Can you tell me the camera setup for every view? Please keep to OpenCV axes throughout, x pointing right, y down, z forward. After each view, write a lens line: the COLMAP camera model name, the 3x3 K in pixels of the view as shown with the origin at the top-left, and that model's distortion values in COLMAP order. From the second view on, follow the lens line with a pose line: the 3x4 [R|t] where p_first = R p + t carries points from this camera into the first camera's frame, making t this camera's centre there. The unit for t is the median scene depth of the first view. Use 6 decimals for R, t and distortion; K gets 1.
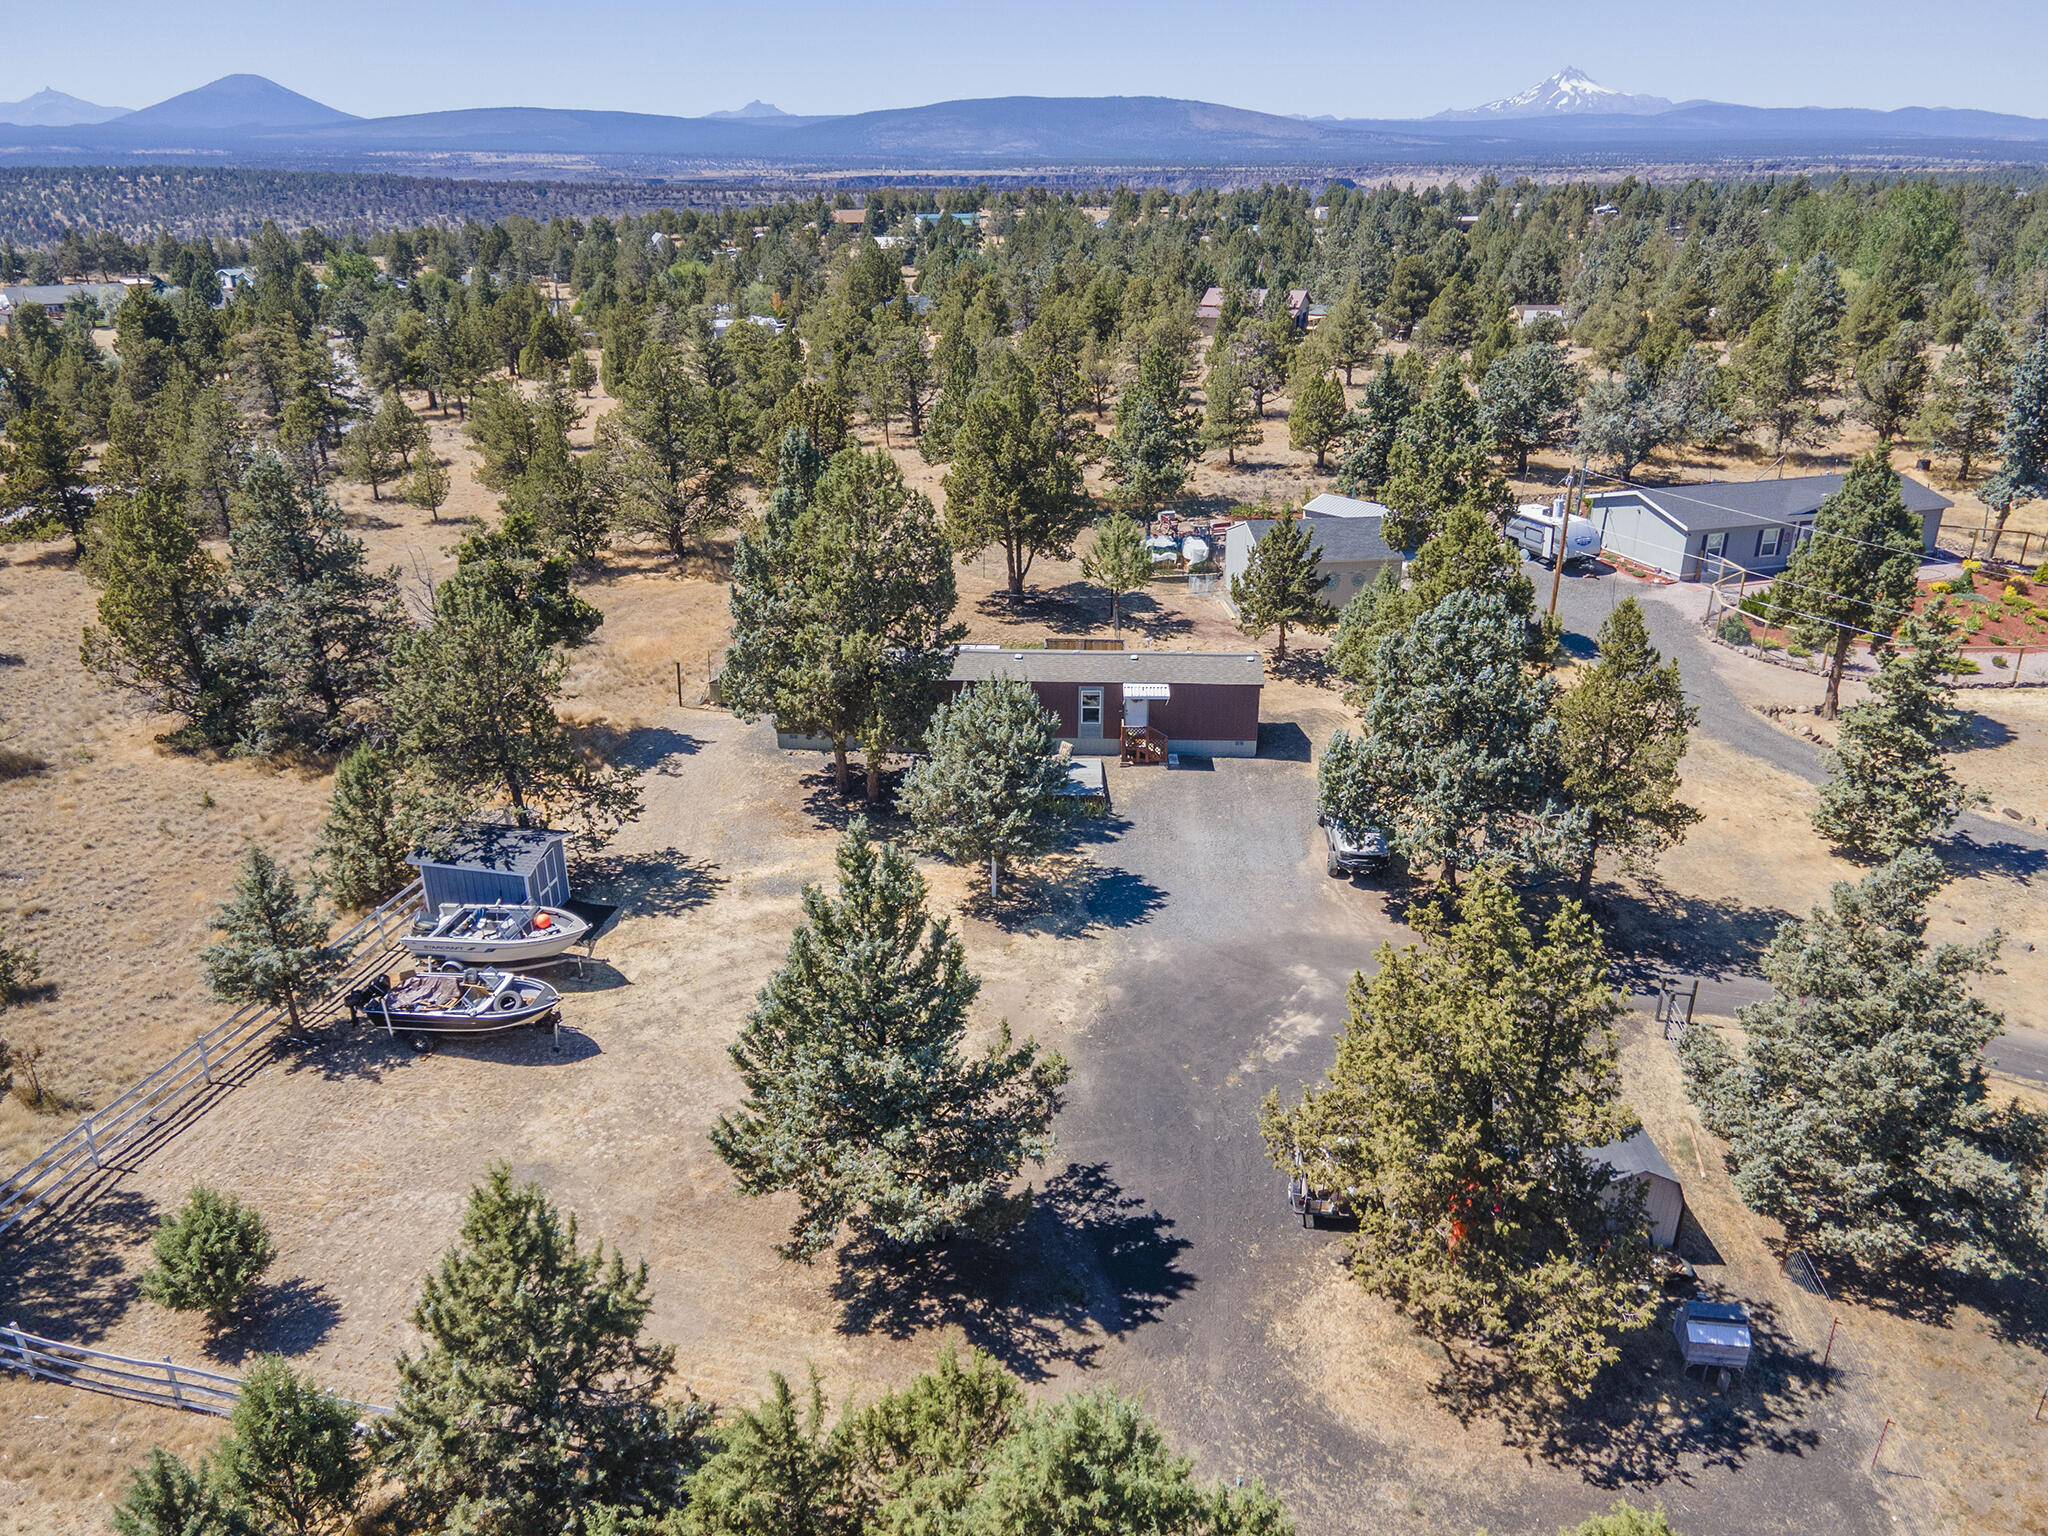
lens RADIAL K [[1487.6, 0, 1035.3], [0, 1487.6, 767.6], [0, 0, 1]] dist [0.026408, 0.025180]
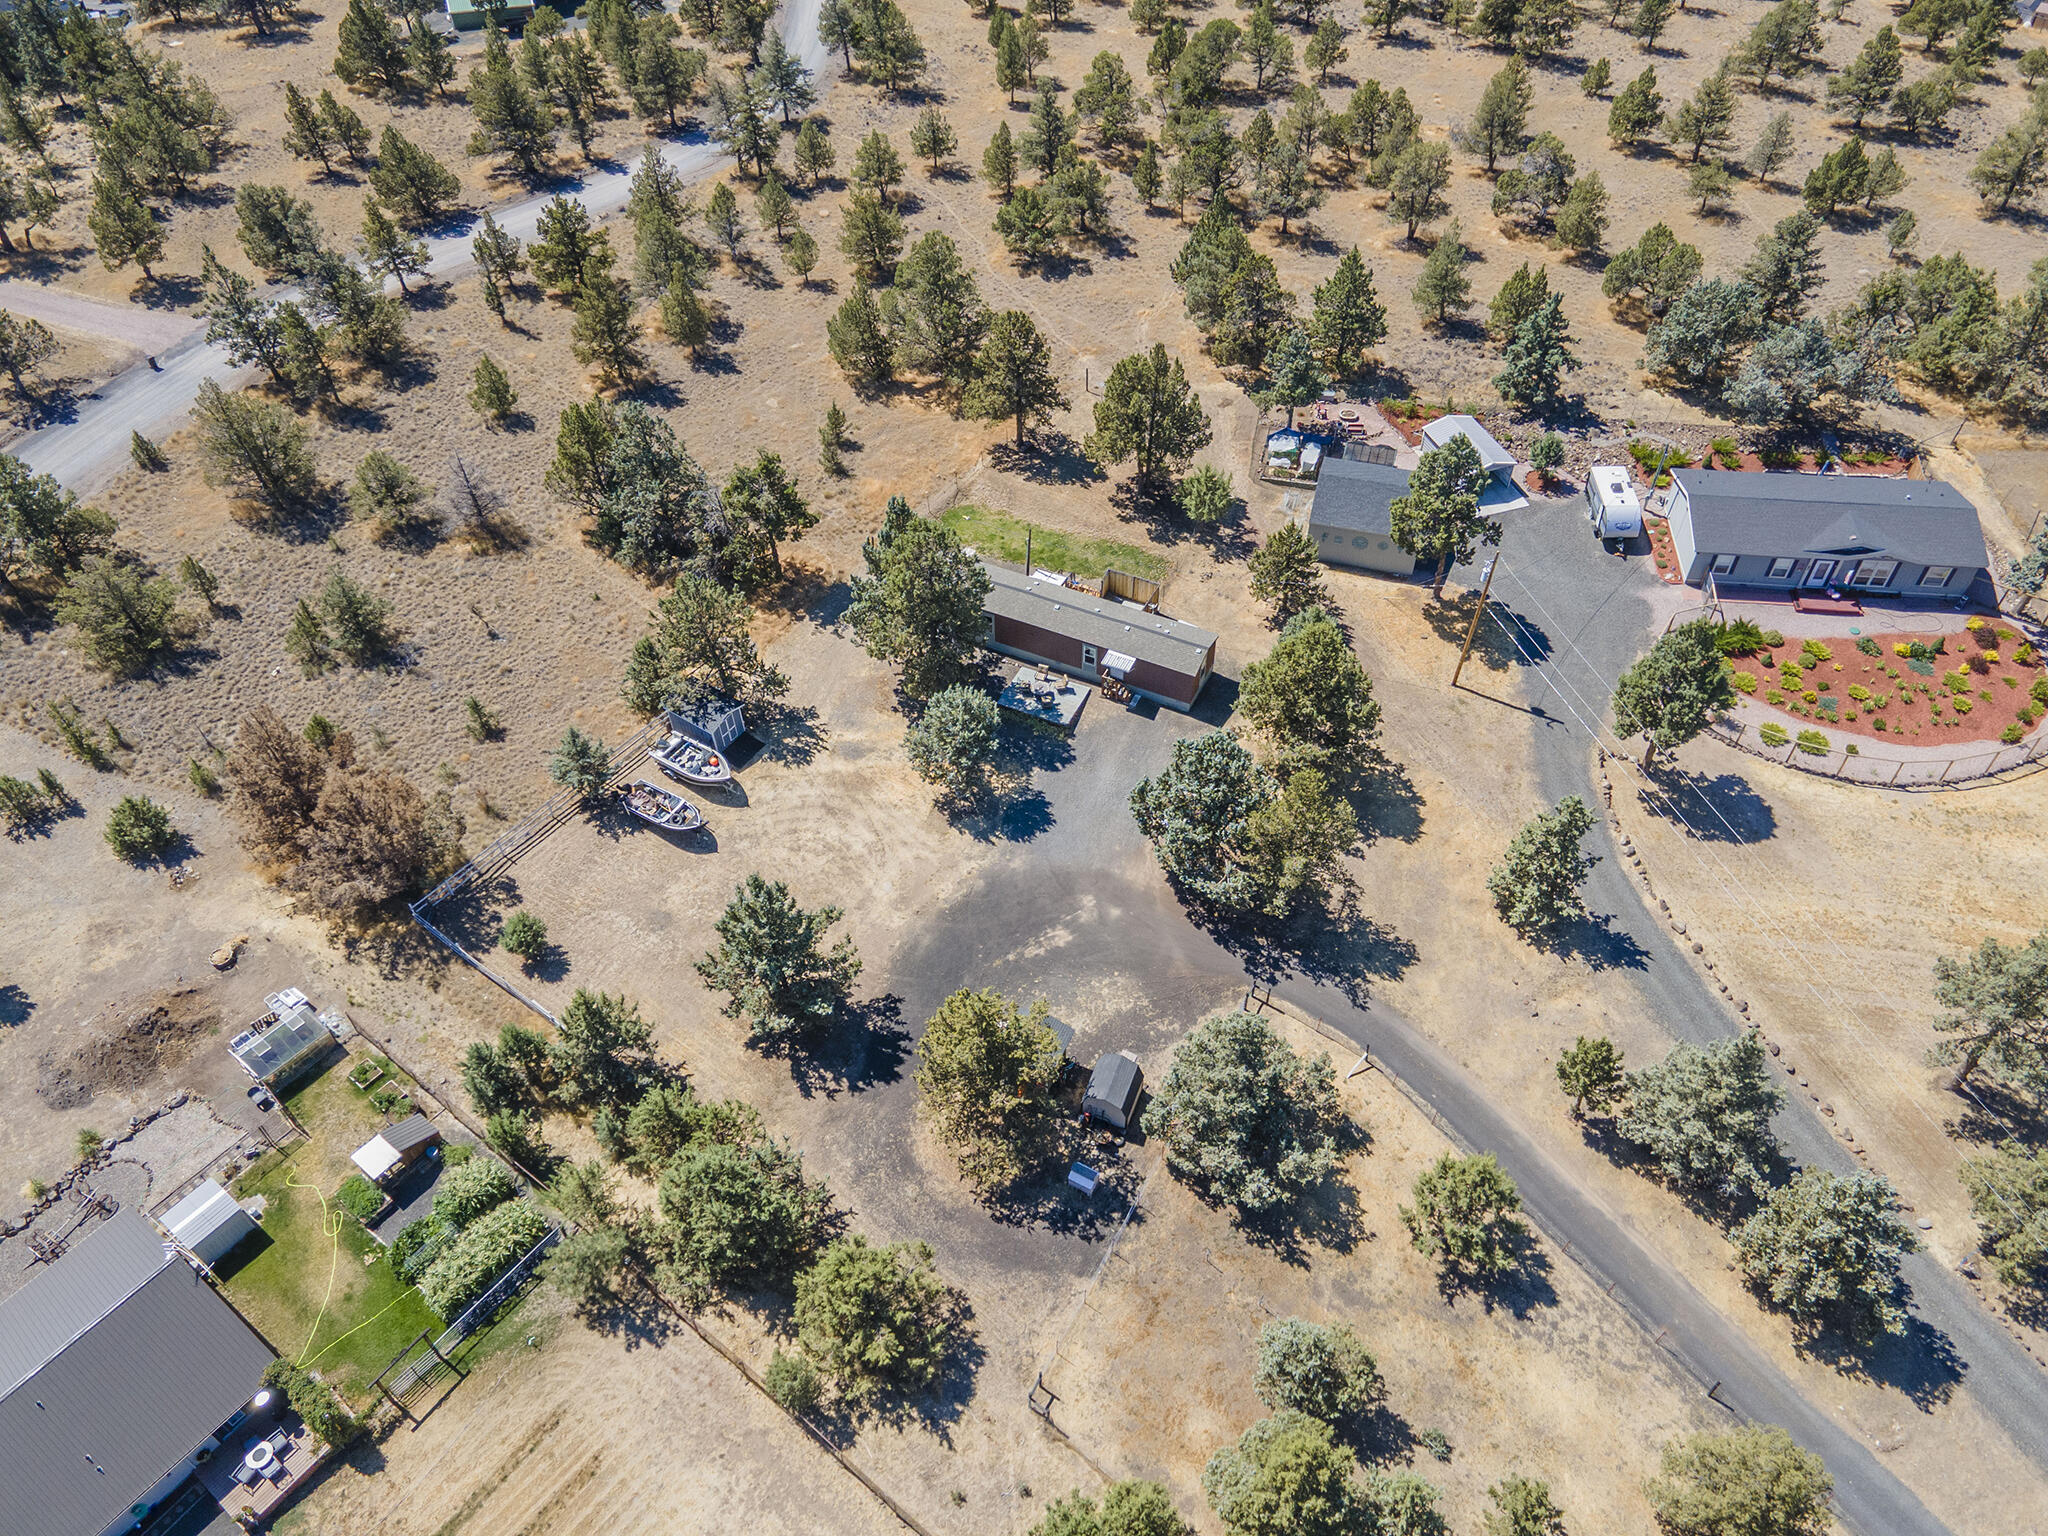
lens RADIAL K [[1487.6, 0, 1033.7], [0, 1487.6, 763.1], [0, 0, 1]] dist [0.026408, 0.025180]
pose [[0.916924, 0.288119, -0.276112, 0.437519], [-0.147859, 0.887943, 0.435541, -0.600652], [0.370659, -0.358532, 0.856777, -0.369473]]
